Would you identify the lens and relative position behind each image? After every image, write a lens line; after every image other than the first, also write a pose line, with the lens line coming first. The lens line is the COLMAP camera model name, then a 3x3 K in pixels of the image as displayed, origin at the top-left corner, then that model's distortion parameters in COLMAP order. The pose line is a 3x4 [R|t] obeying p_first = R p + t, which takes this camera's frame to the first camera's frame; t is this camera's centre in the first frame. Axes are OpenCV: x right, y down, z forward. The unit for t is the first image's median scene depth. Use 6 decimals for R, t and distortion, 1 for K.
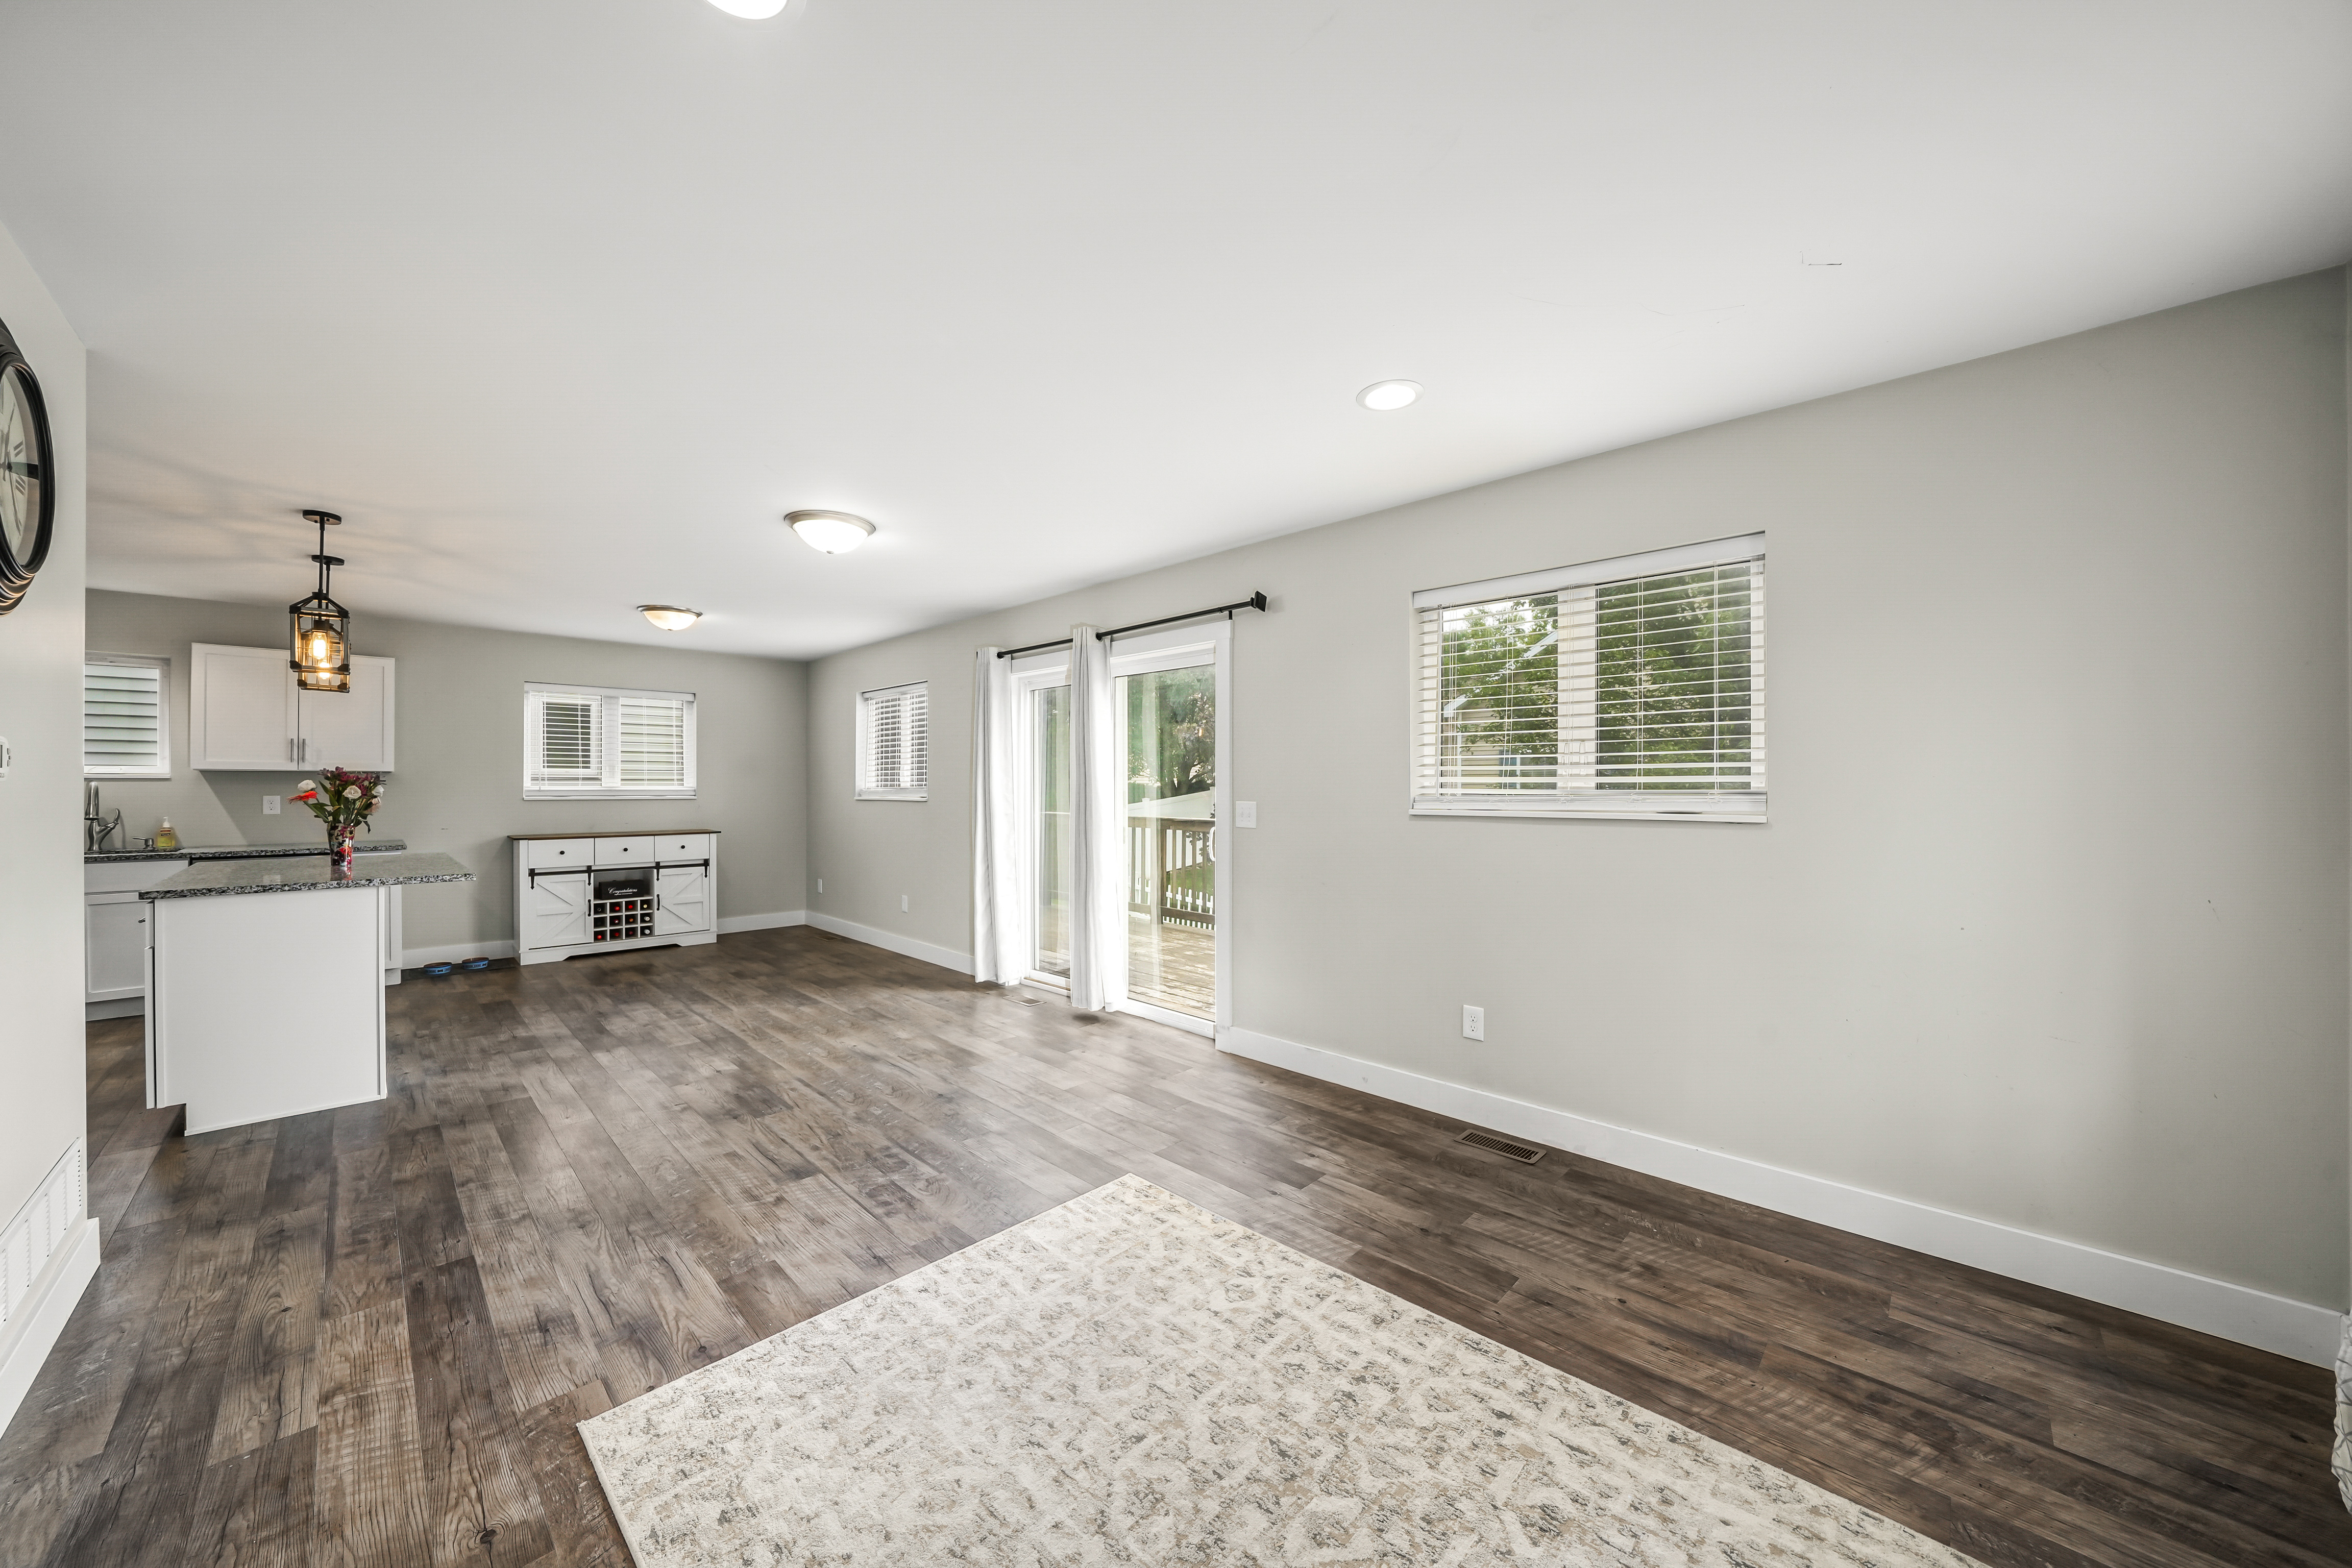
lens RADIAL K [[818.4, 0, 1179.8], [0, 818.4, 809.2], [0, 0, 1]] dist [-0.020133, -0.000060]
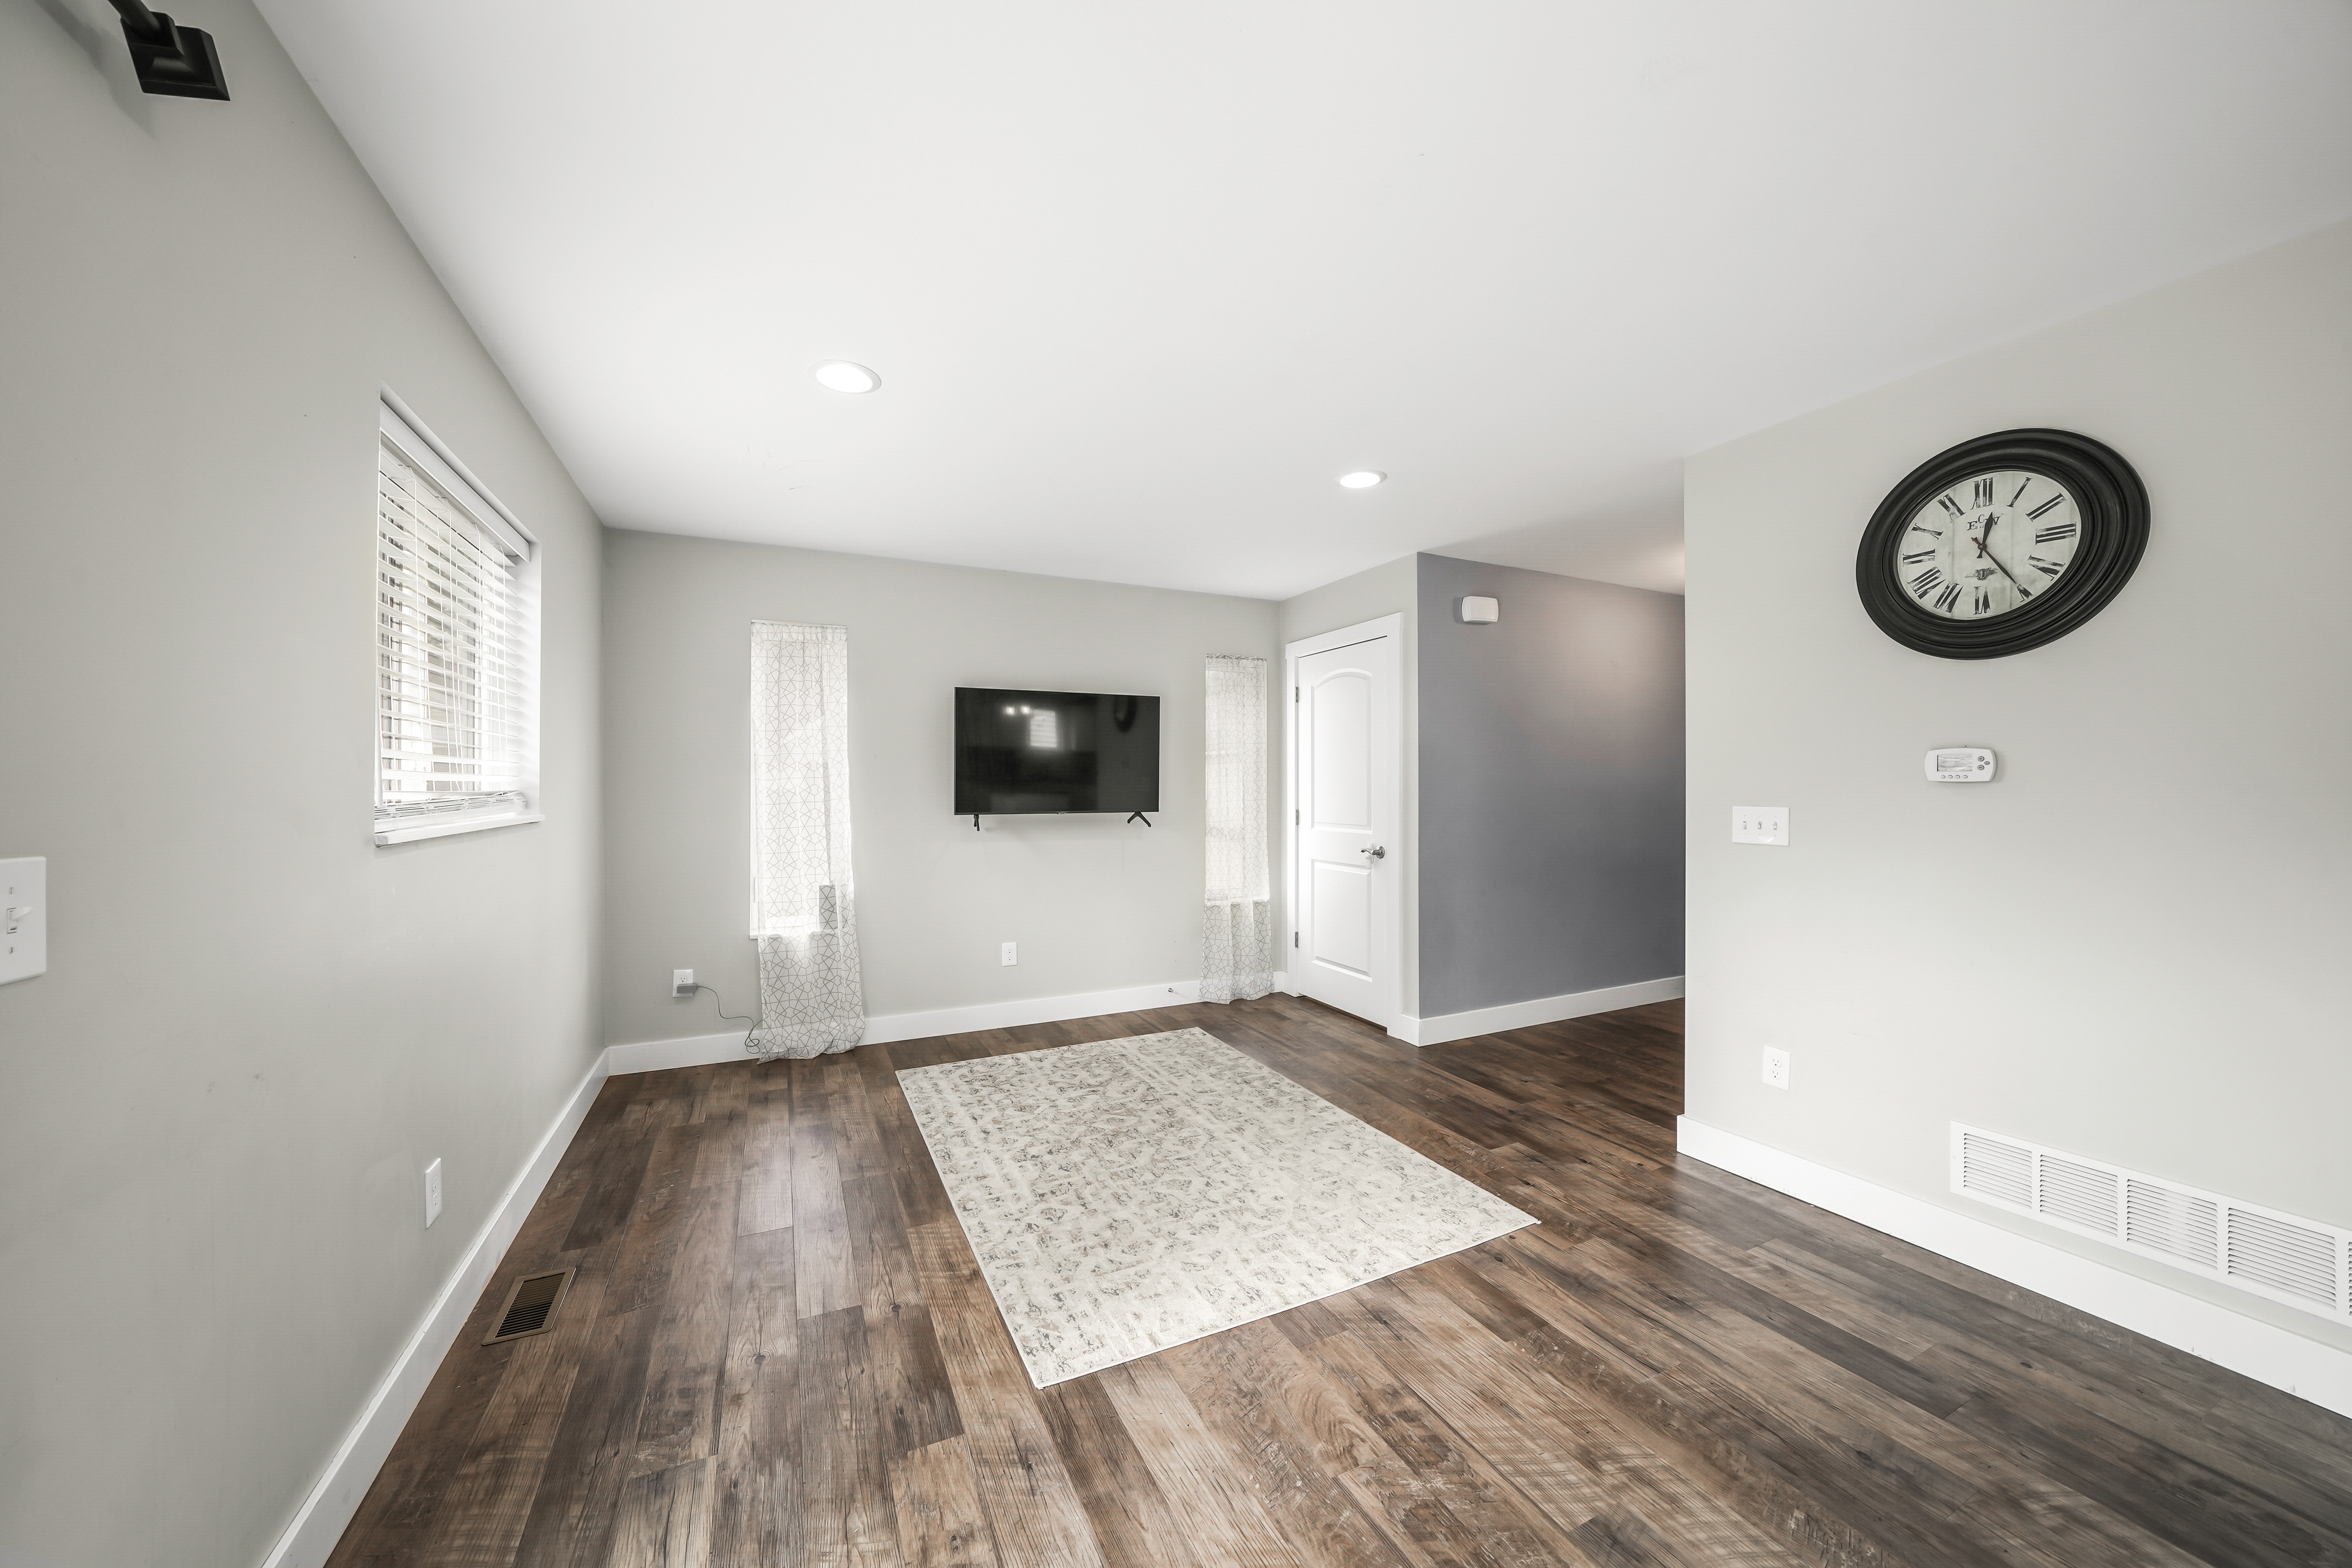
lens RADIAL K [[823.5, 0, 1176.0], [0, 823.5, 784.0], [0, 0, 1]] dist [-0.018053, 0.000022]
pose [[-0.937929, -0.000085, 0.346828, -0.308705], [0.008927, 0.999663, 0.024384, -0.033085], [-0.346713, 0.025967, -0.937612, 1.241854]]
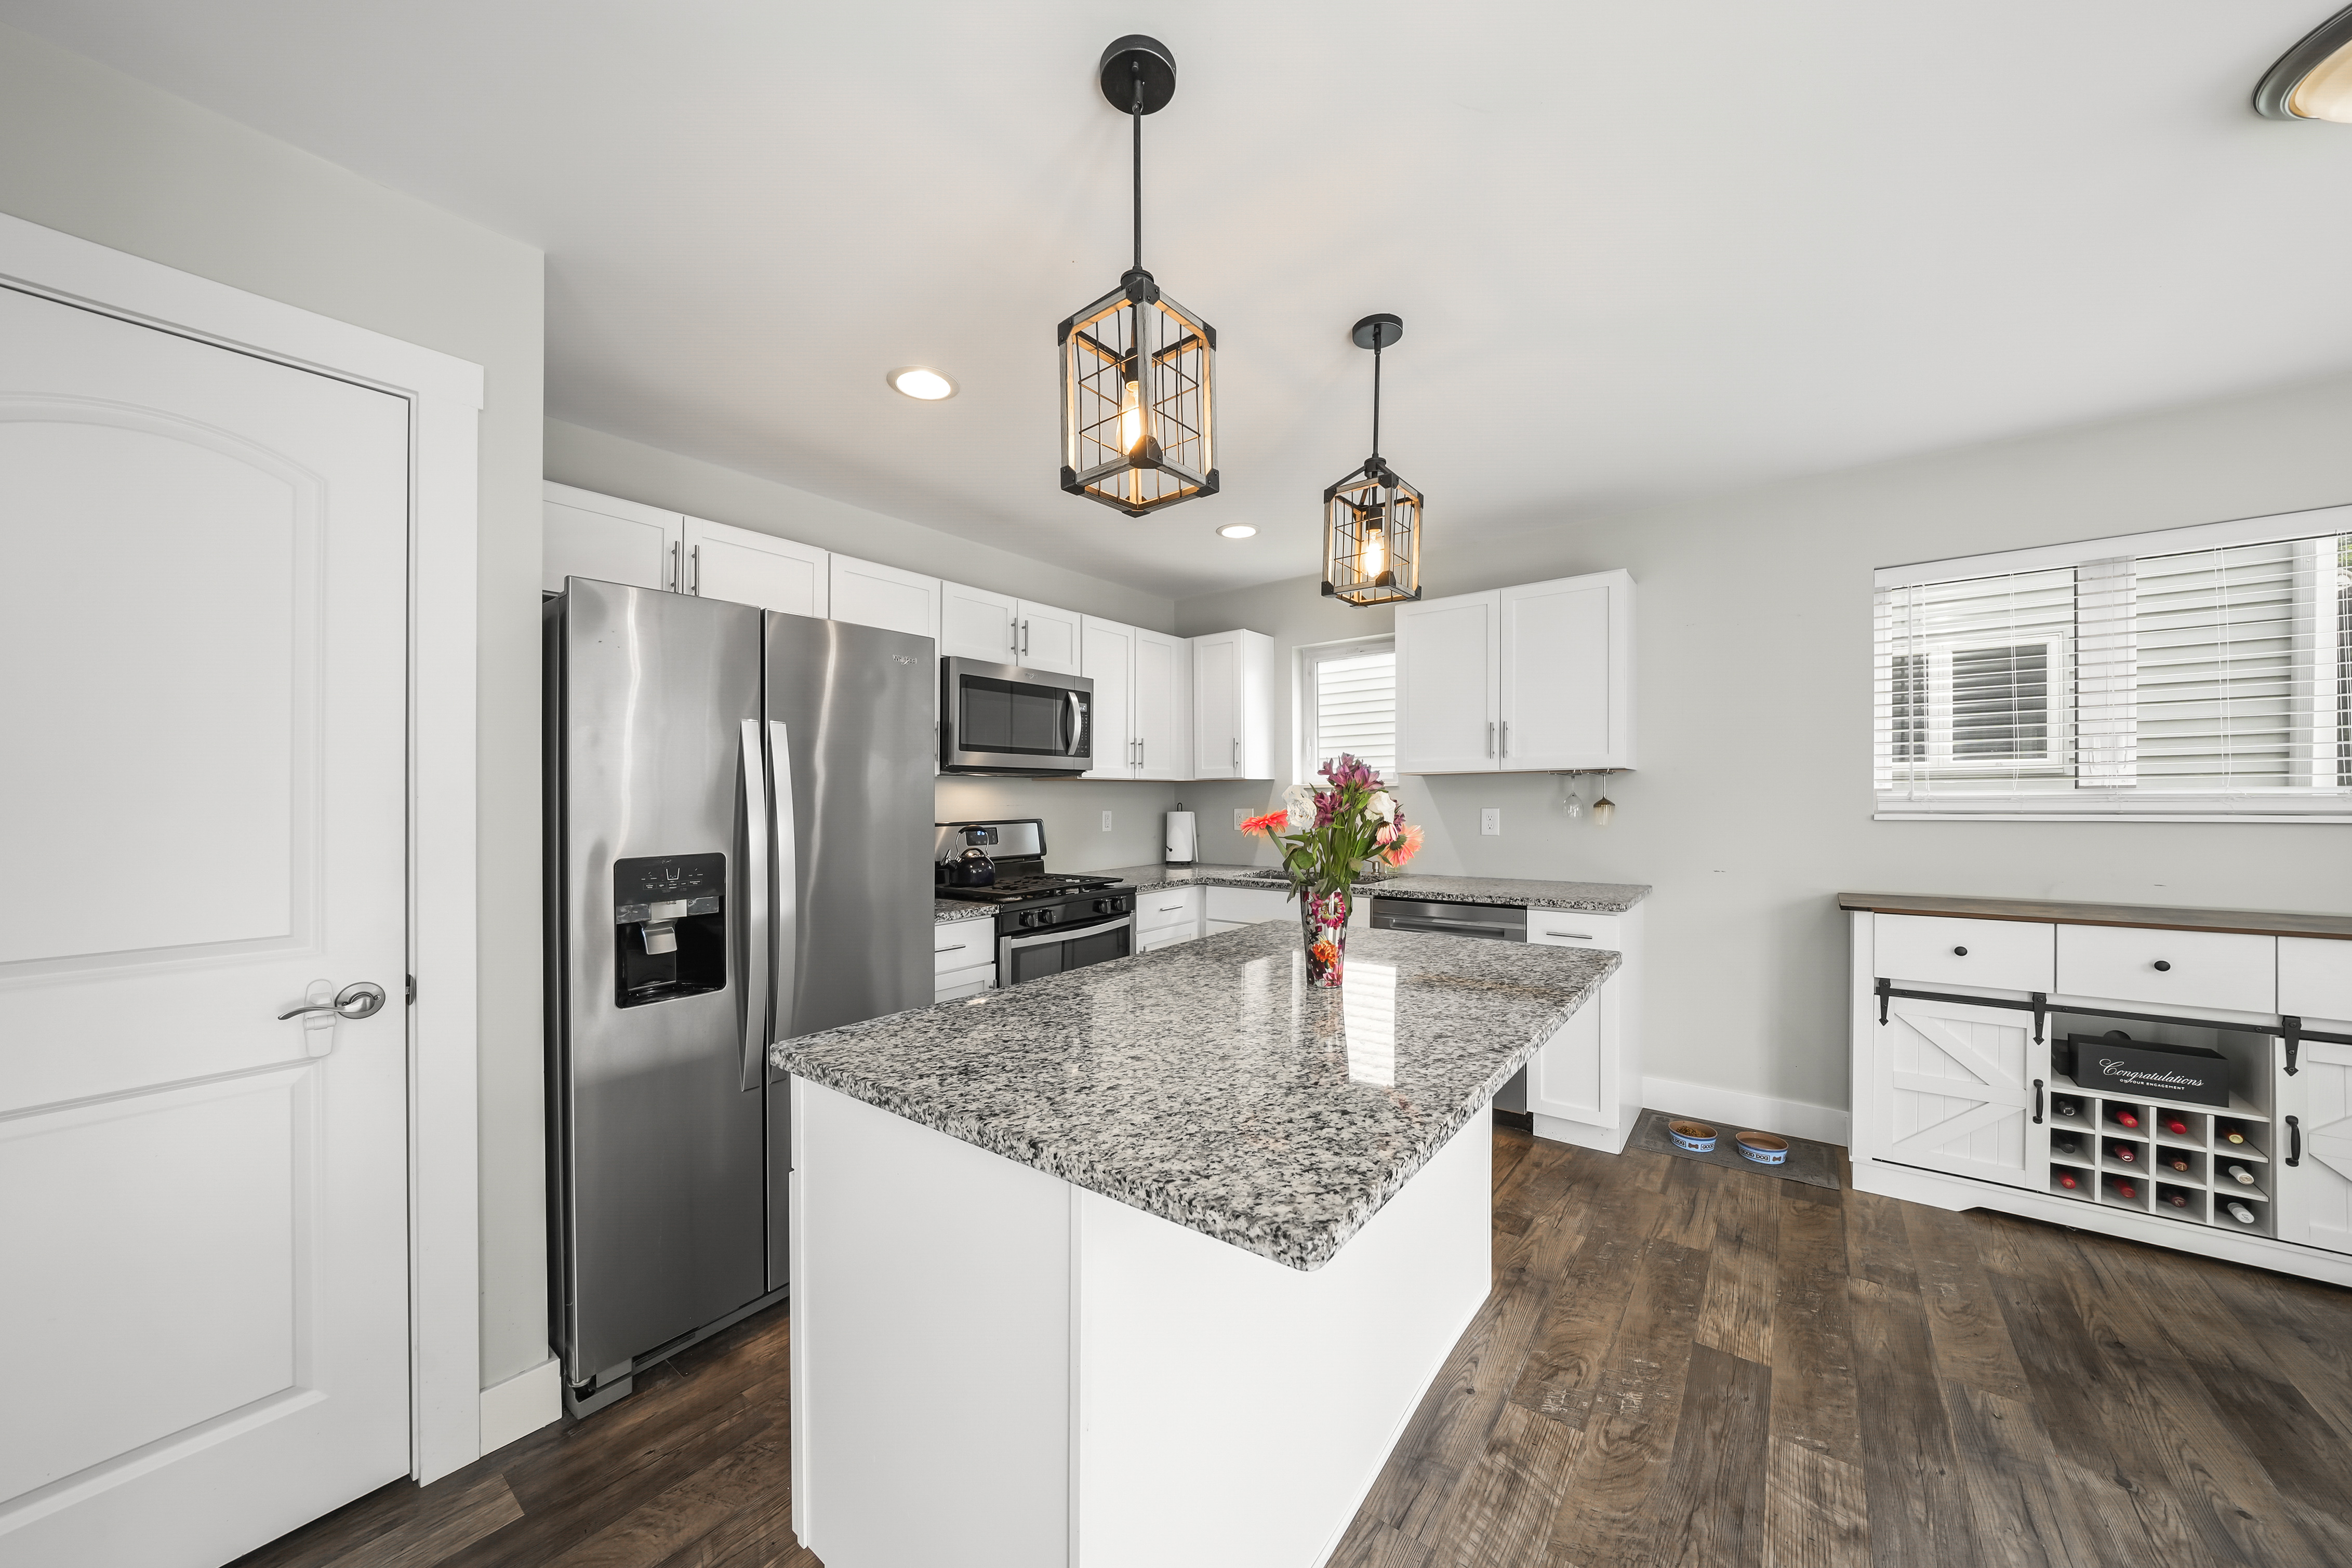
lens RADIAL K [[816.0, 0, 1169.1], [0, 816.0, 793.6], [0, 0, 1]] dist [-0.020268, 0.004803]
pose [[0.107993, -0.009024, -0.994111, -0.694011], [-0.015856, 0.999816, -0.010798, -0.026544], [0.994025, 0.016929, 0.107830, 0.960844]]
